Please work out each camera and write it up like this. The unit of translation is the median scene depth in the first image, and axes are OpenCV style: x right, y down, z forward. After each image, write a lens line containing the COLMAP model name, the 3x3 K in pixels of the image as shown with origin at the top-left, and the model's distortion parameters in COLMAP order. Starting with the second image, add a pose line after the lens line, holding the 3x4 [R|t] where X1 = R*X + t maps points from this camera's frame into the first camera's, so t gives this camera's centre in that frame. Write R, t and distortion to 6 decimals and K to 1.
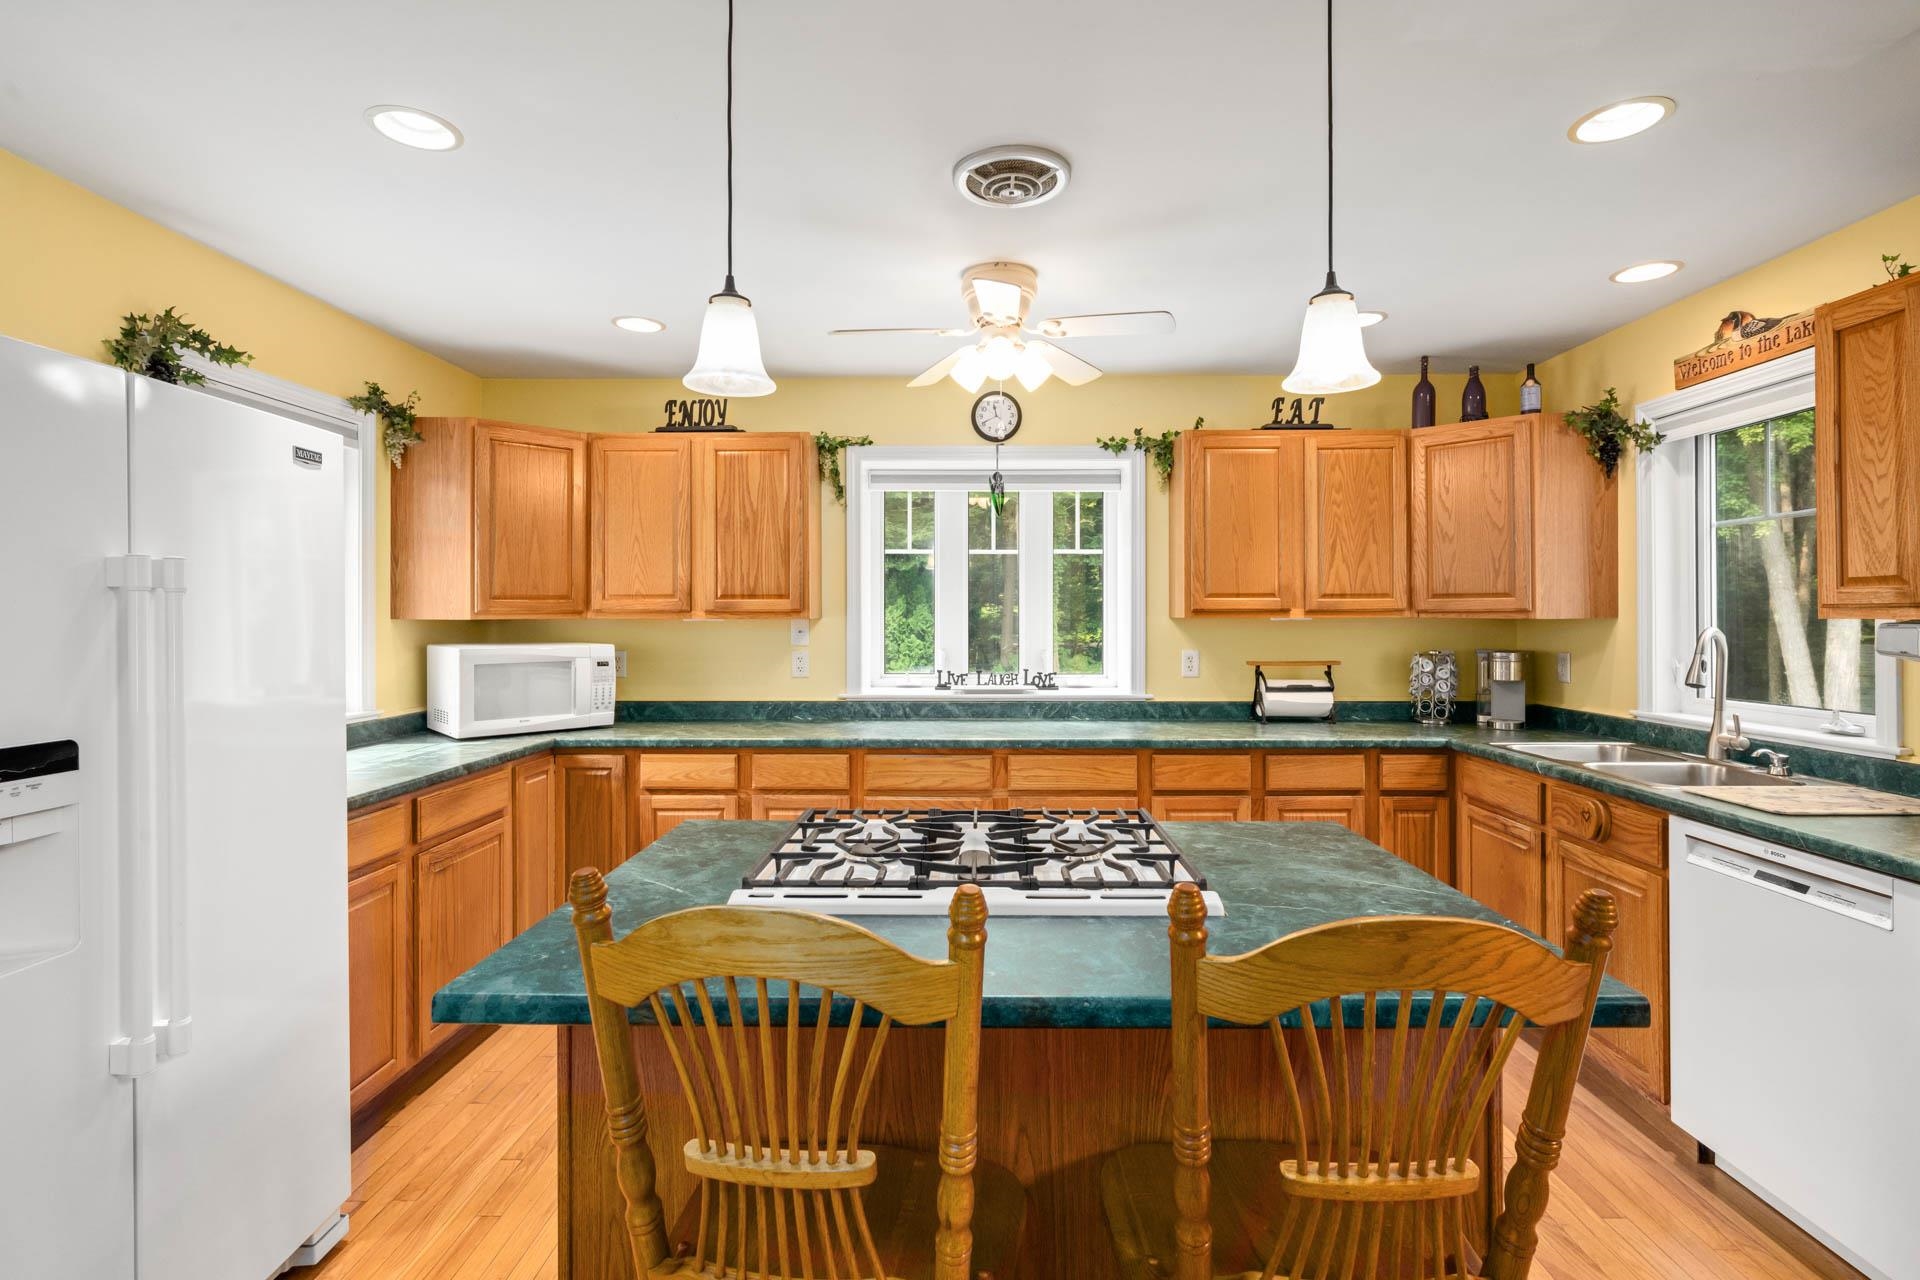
lens RADIAL K [[898.1, 0, 970.1], [0, 898.1, 615.4], [0, 0, 1]] dist [-0.001821, 0.000022]
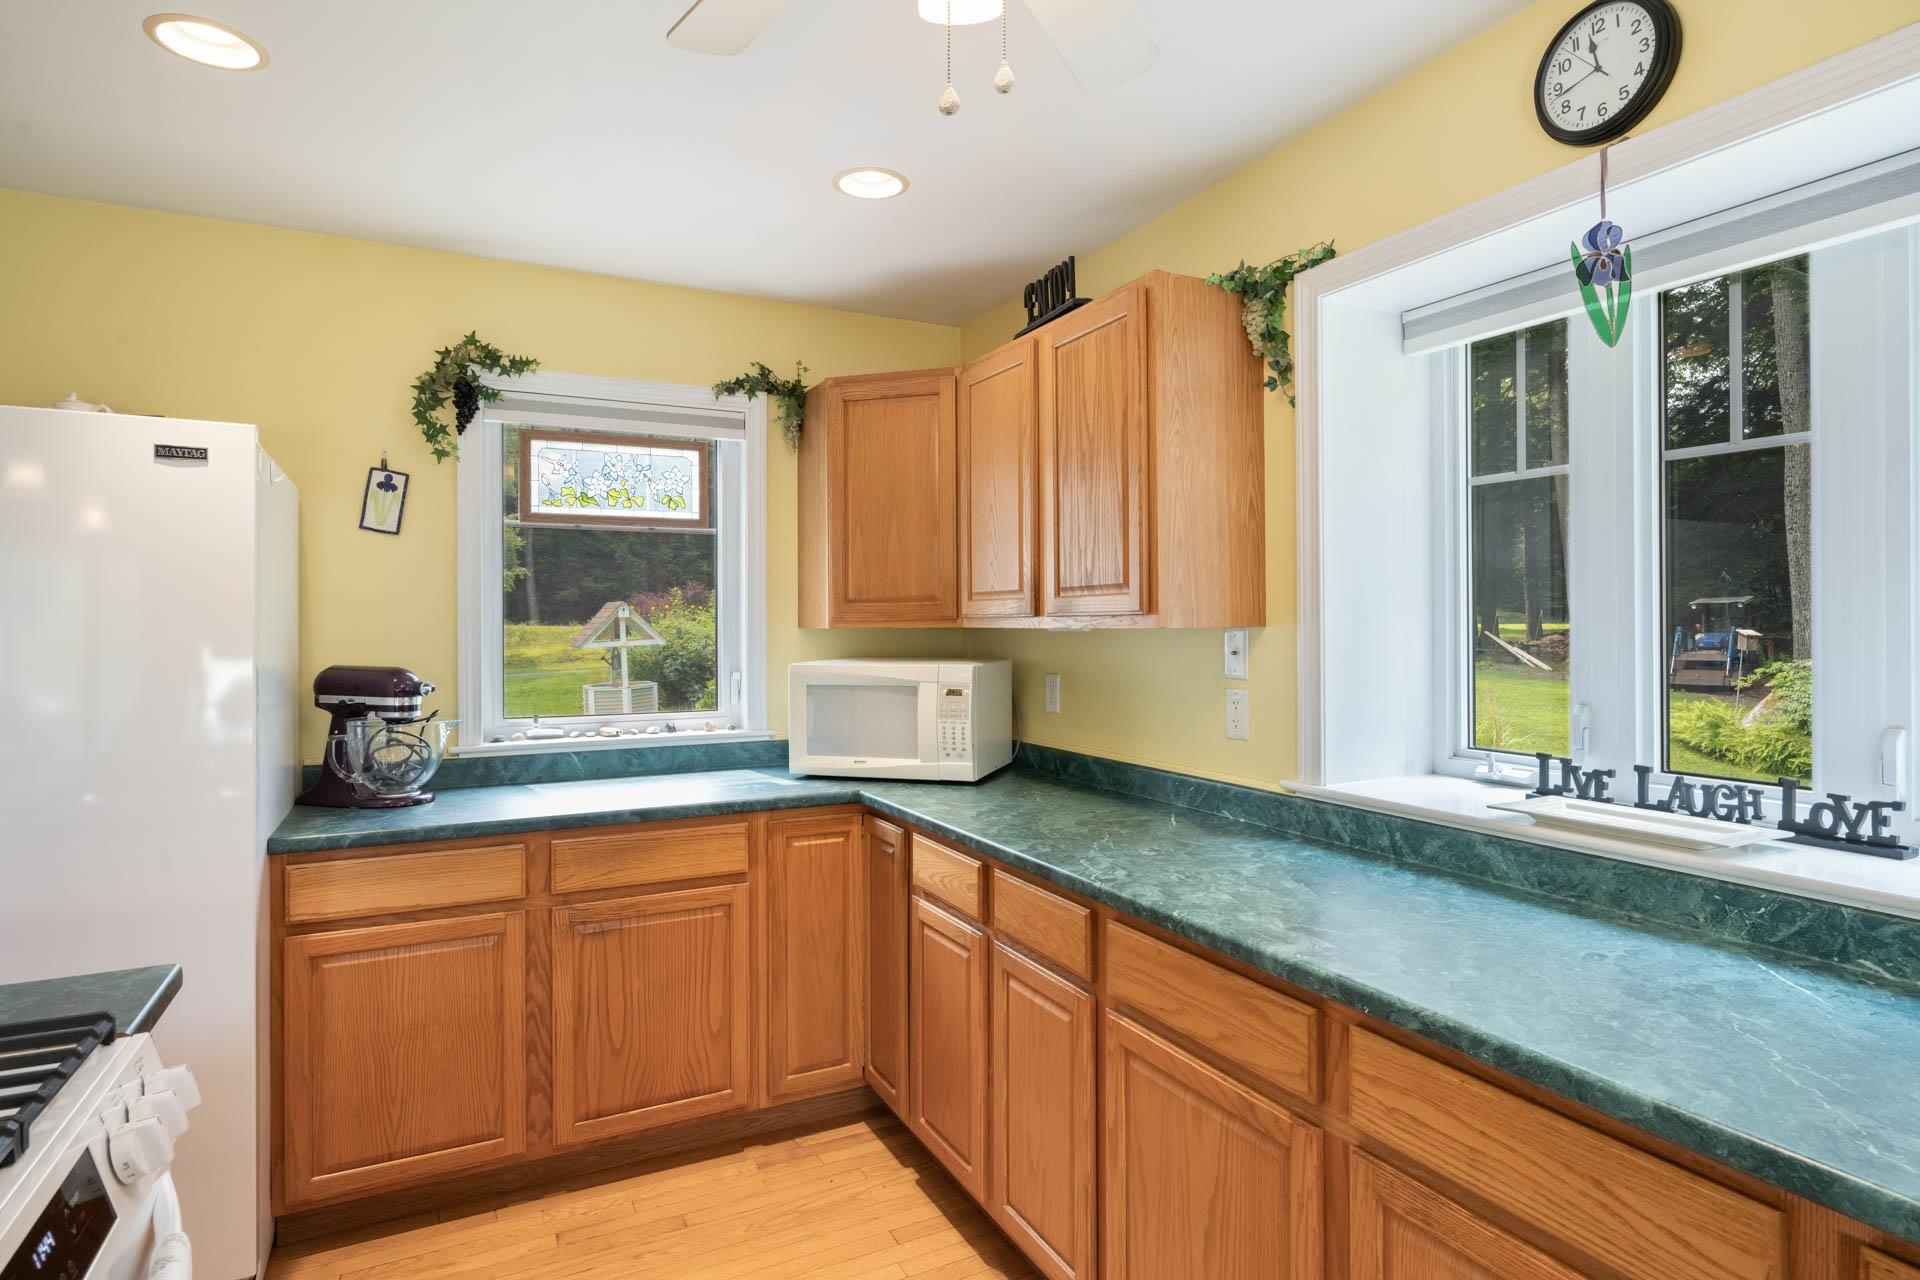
lens RADIAL K [[1032.5, 0, 965.3], [0, 1032.5, 622.3], [0, 0, 1]] dist [-0.001651, -0.001636]
pose [[0.465734, -0.002380, -0.884922, 0.300121], [0.003158, 0.999994, -0.001027, 0.000403], [0.884919, -0.002316, 0.465739, 0.630160]]
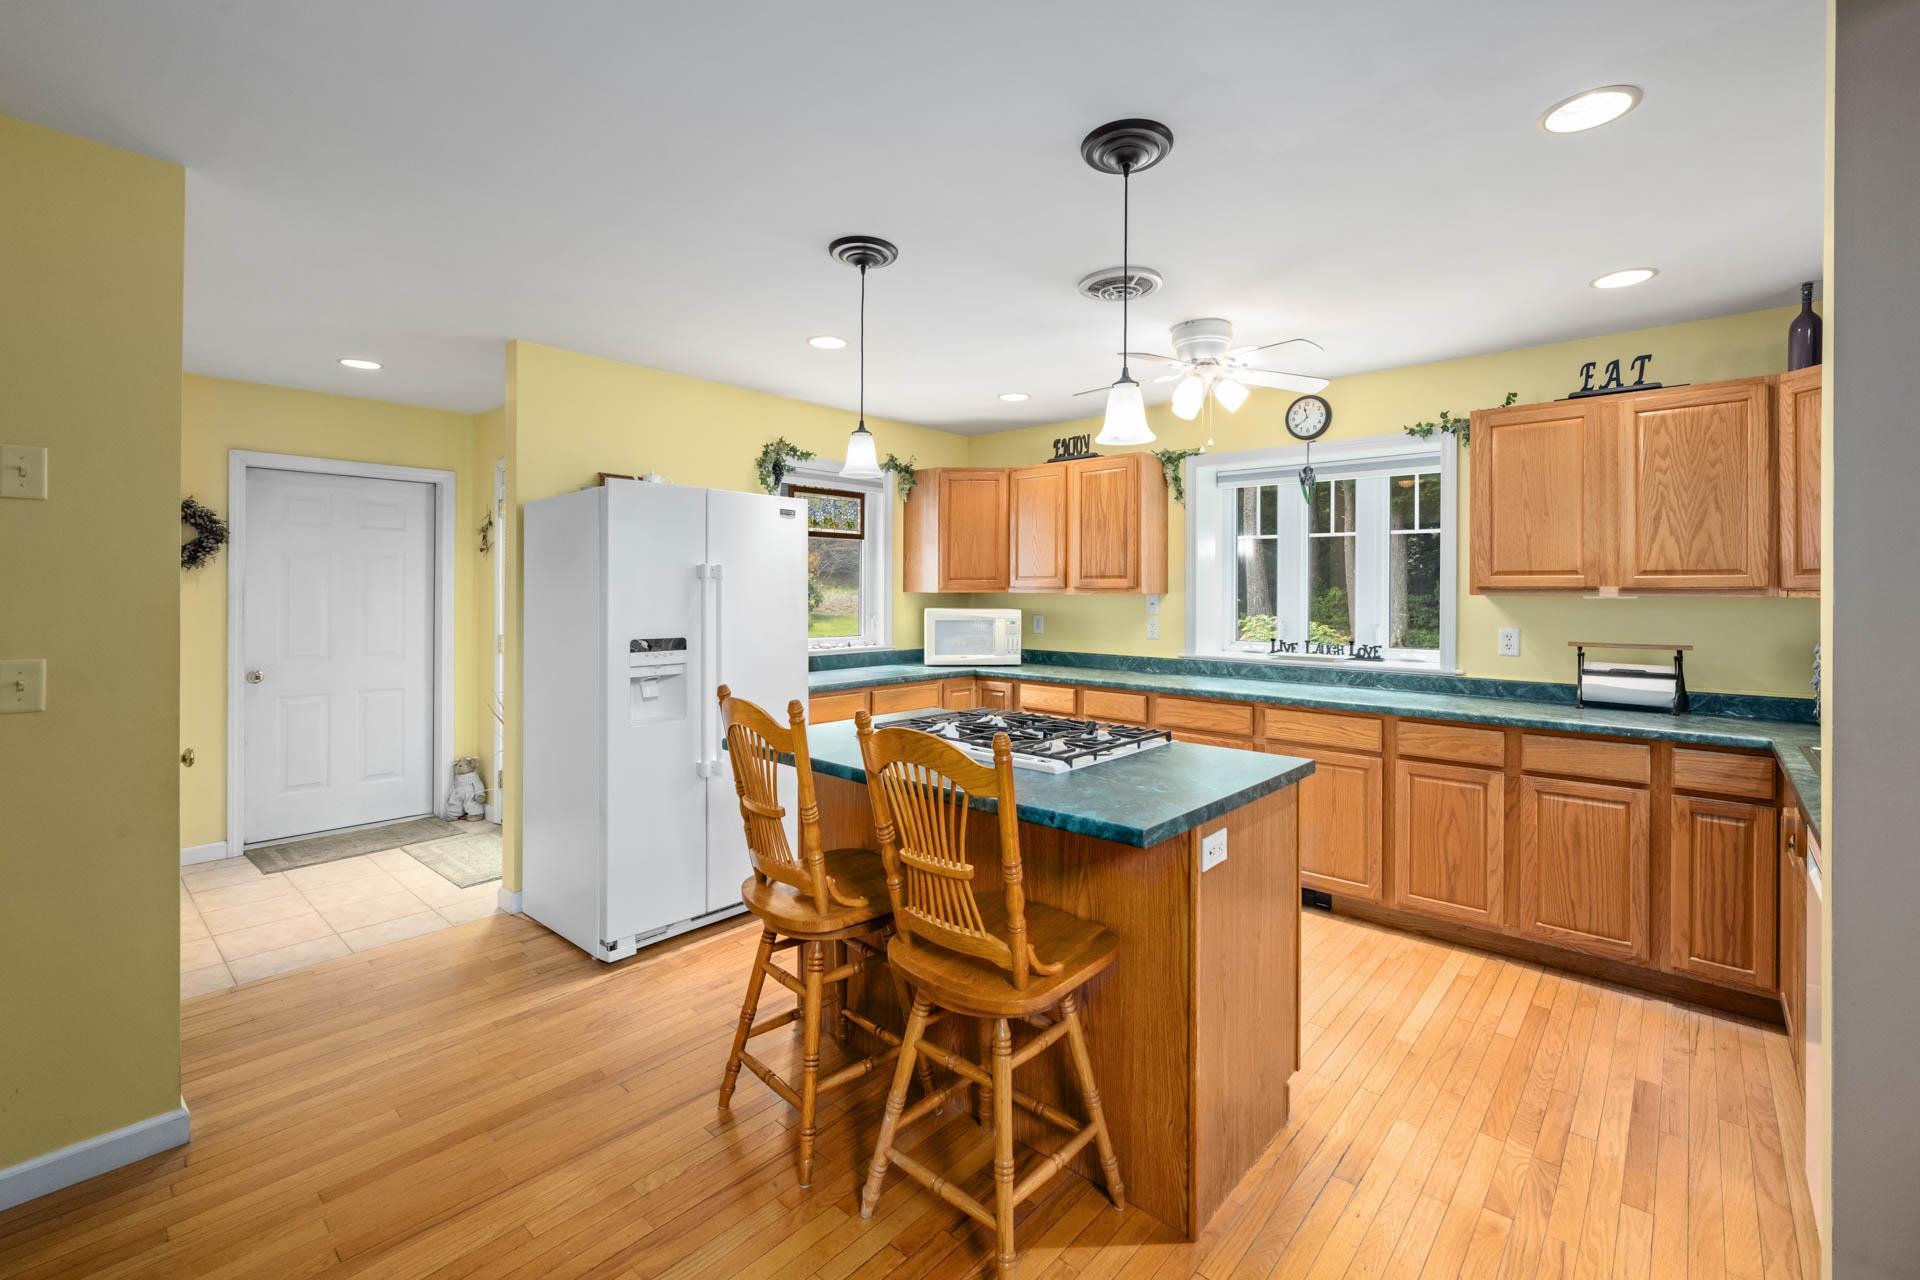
lens RADIAL K [[834.3, 0, 953.1], [0, 834.3, 592.0], [0, 0, 1]] dist [-0.002388, -0.000204]
pose [[0.747677, 0.005821, -0.664037, 0.431683], [-0.005260, 0.999982, 0.002844, -0.000625], [0.664041, 0.001367, 0.747695, -0.099505]]
